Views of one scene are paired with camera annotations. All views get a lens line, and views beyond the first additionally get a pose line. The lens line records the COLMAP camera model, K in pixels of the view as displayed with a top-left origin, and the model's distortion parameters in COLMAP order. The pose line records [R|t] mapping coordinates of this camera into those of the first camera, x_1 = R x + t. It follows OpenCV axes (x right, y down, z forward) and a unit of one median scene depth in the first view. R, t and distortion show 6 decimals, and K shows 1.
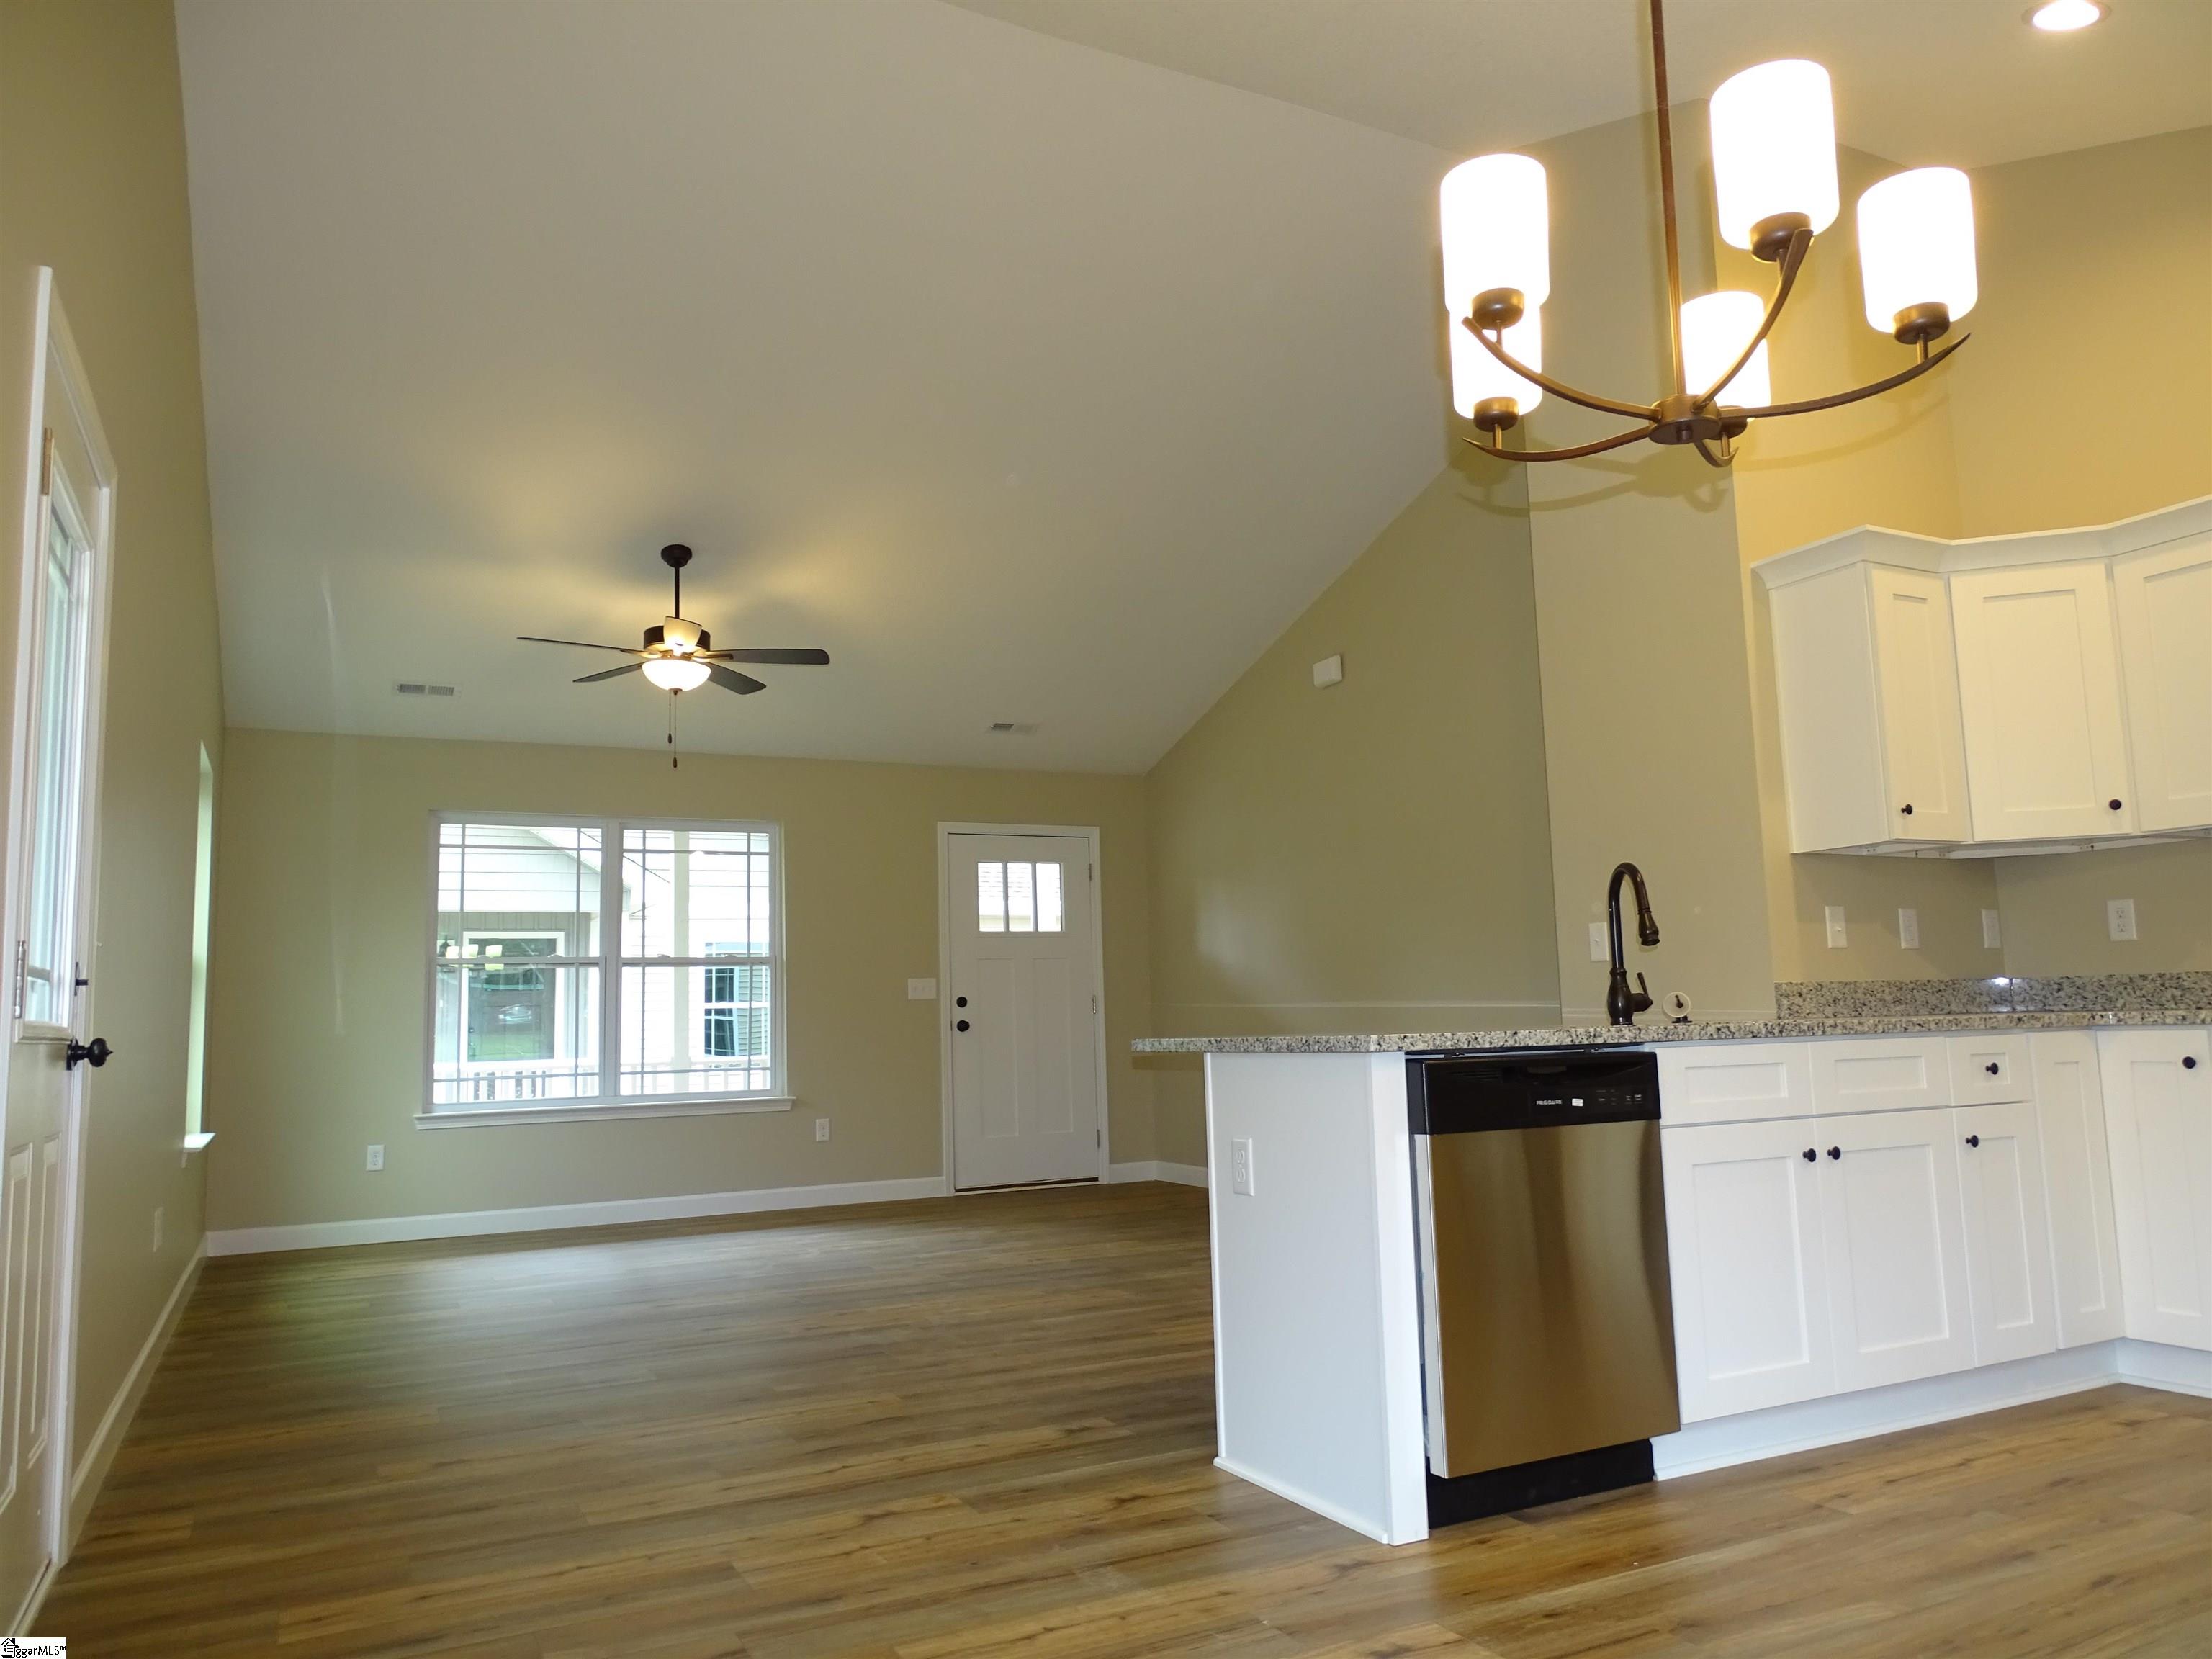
lens RADIAL K [[1565.5, 0, 1066.0], [0, 1565.5, 839.0], [0, 0, 1]] dist [-0.000722, -0.005120]
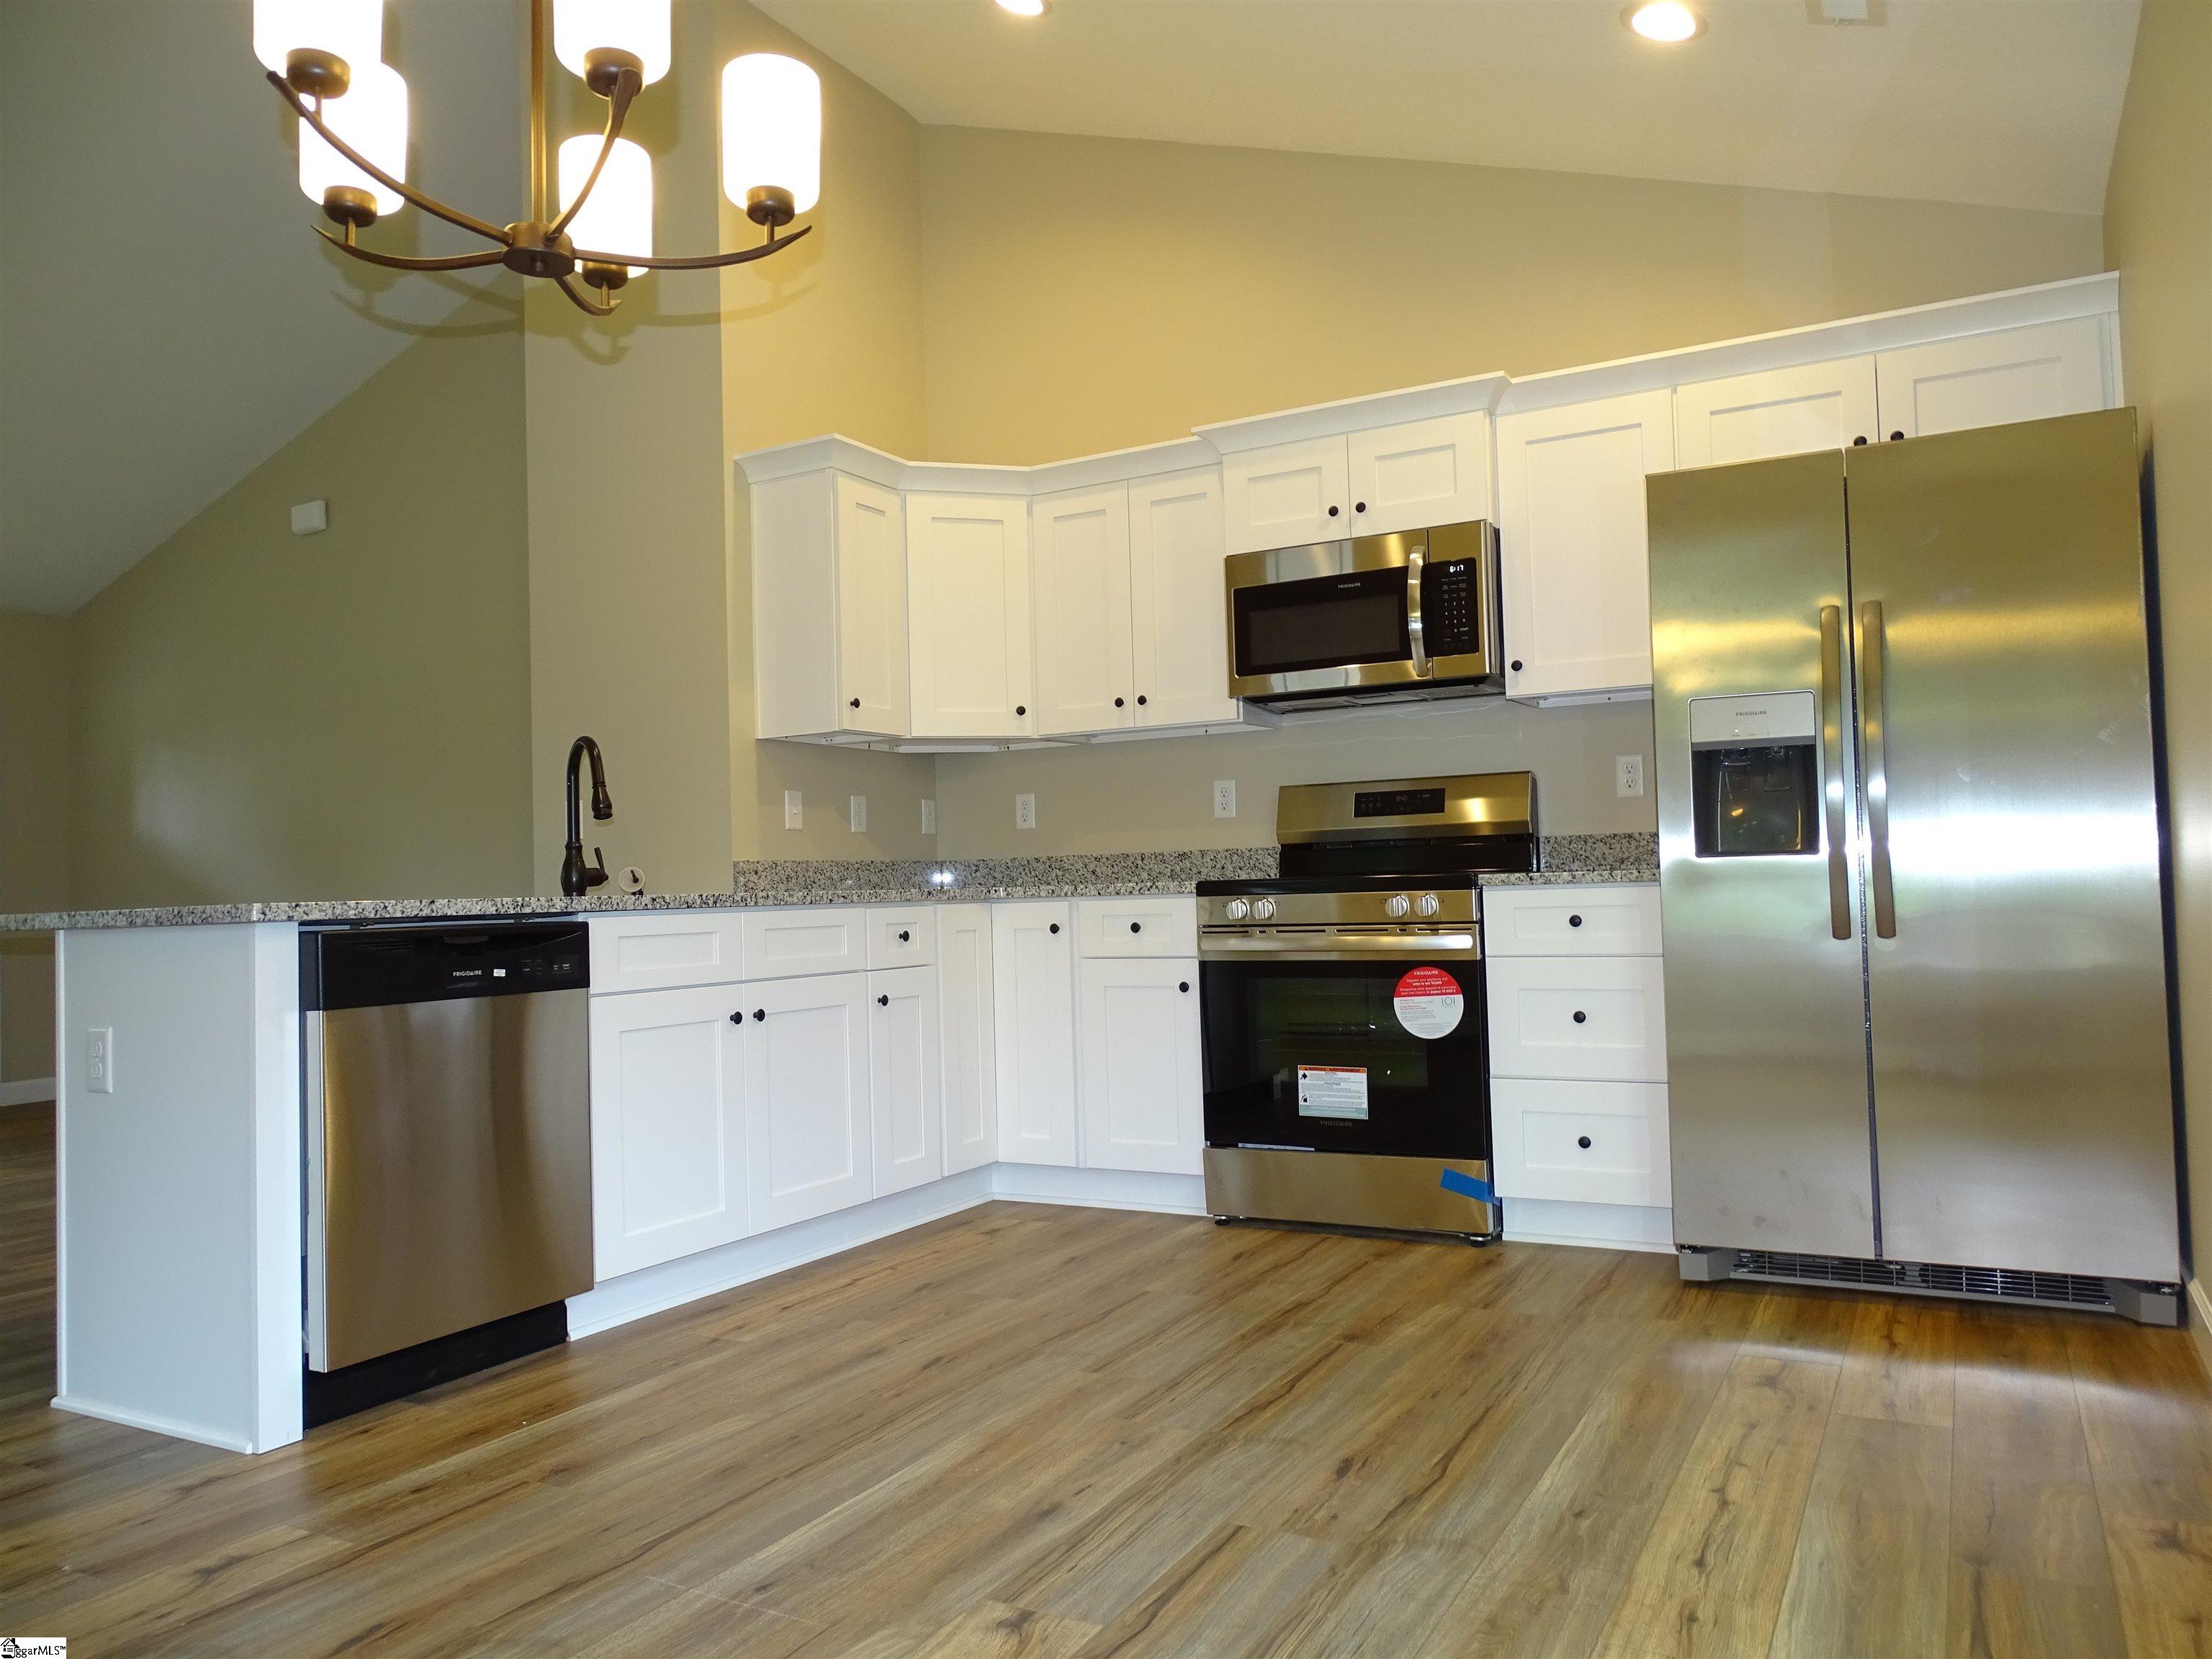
lens RADIAL K [[1583.4, 0, 1118.2], [0, 1583.4, 847.1], [0, 0, 1]] dist [-0.007652, 0.010510]
pose [[0.826645, 0.015742, 0.562503, 0.088038], [-0.053497, 0.997280, 0.050708, 0.019117], [-0.560174, -0.072010, 0.825239, -0.022191]]
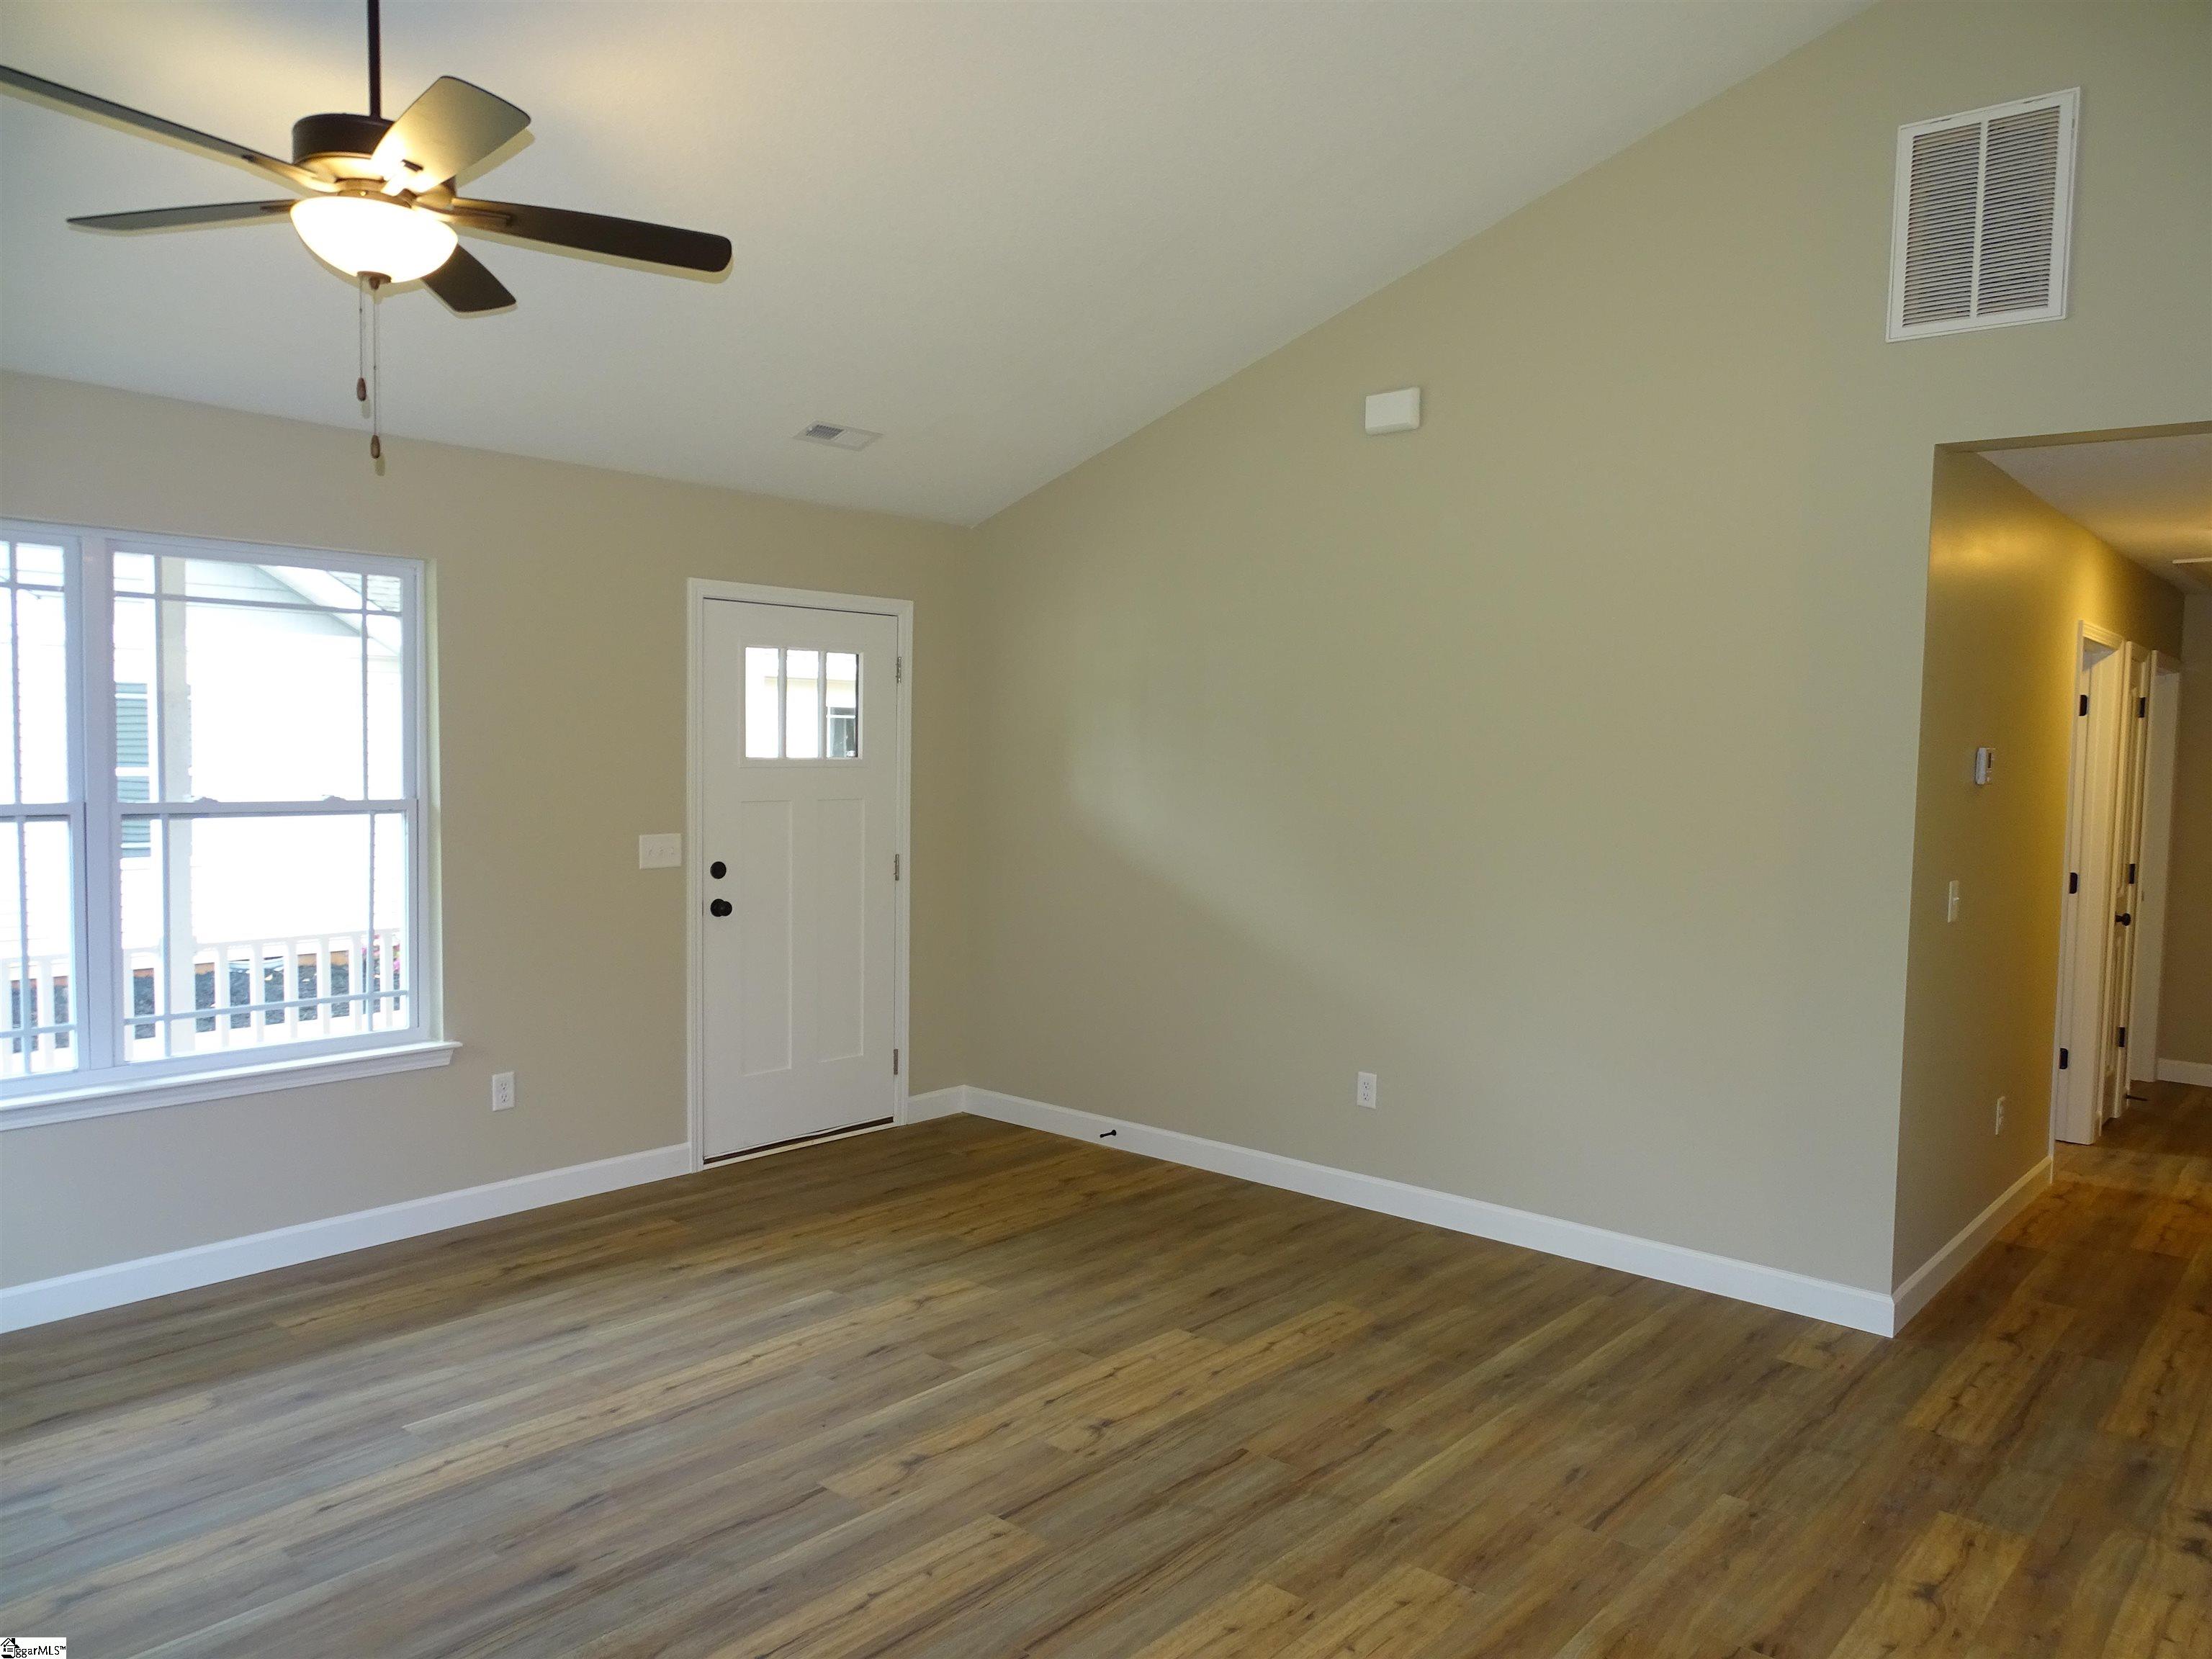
lens RADIAL K [[1582.9, 0, 1119.4], [0, 1582.9, 832.5], [0, 0, 1]] dist [-0.002312, -0.002969]
pose [[0.920646, 0.020688, 0.389851, -0.373969], [-0.084642, 0.985420, 0.147592, -0.041321], [-0.381114, -0.168878, 0.908974, 0.812891]]
